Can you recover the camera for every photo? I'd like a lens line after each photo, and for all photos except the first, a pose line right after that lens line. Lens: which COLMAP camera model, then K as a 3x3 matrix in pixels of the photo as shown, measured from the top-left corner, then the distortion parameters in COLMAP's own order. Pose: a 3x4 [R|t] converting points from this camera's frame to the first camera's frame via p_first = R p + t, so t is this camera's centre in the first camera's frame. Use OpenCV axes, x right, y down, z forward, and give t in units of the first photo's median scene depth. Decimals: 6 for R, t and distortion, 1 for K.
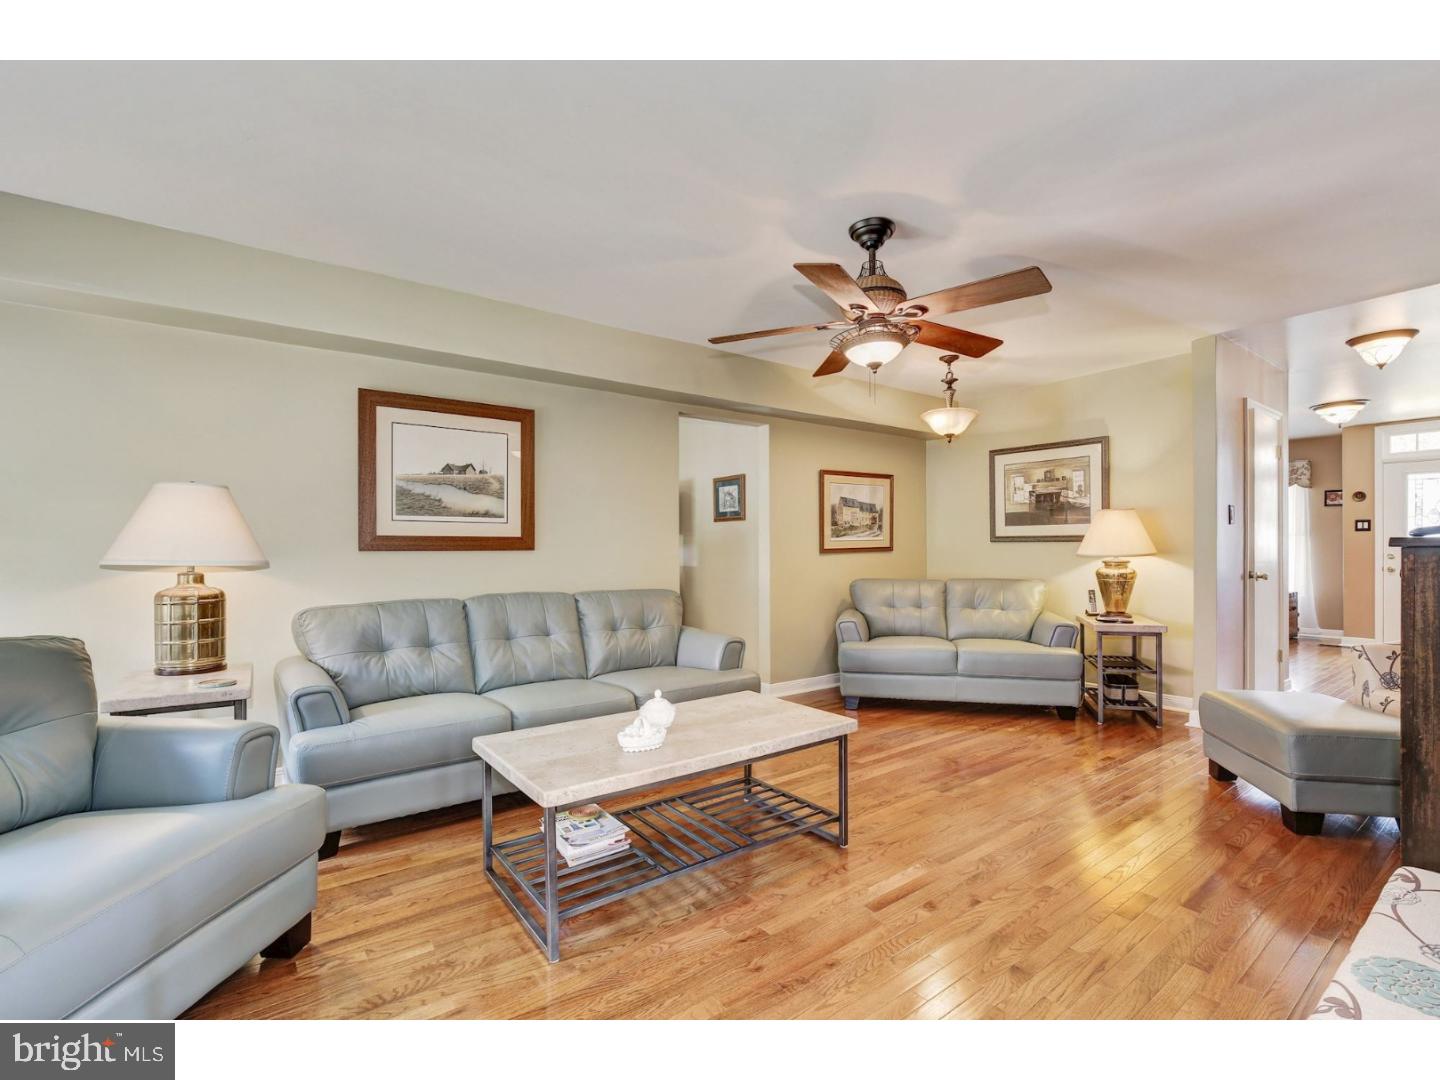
lens RADIAL K [[653.0, 0, 725.7], [0, 653.0, 546.2], [0, 0, 1]] dist [-0.033993, 0.006565]
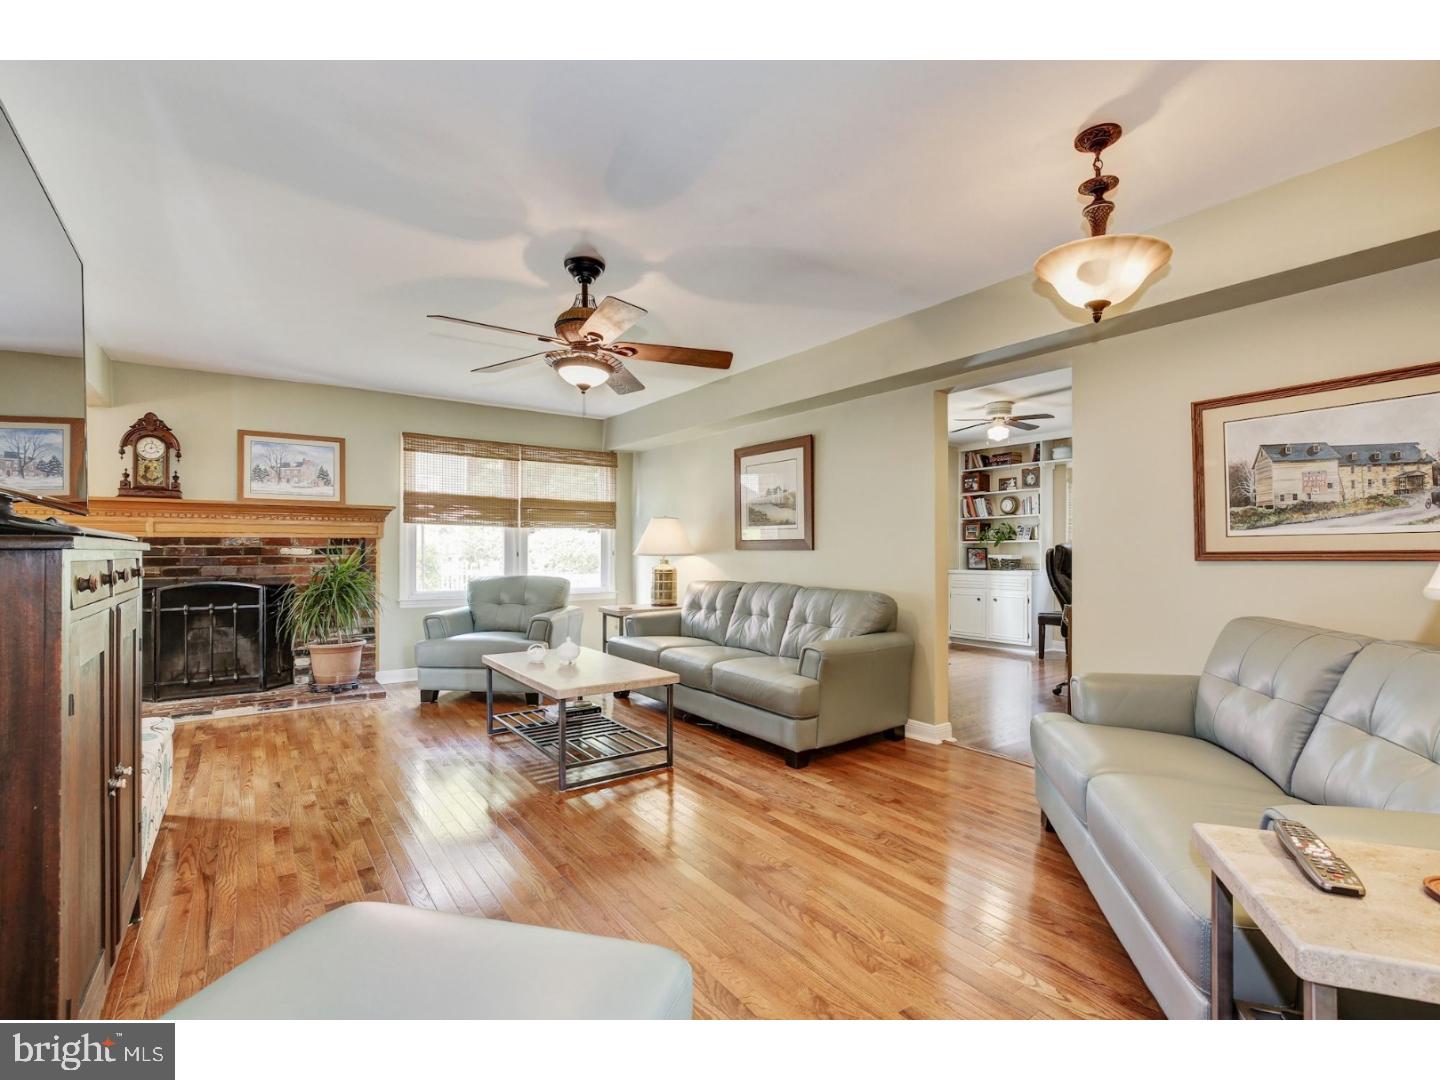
lens RADIAL K [[653.0, 0, 728.6], [0, 653.0, 546.1], [0, 0, 1]] dist [-0.033993, 0.006565]
pose [[-0.014320, -0.006817, -0.999874, 0.914110], [-0.008538, 0.999941, -0.006695, 0.007765], [0.999861, 0.008442, -0.014377, 0.862469]]
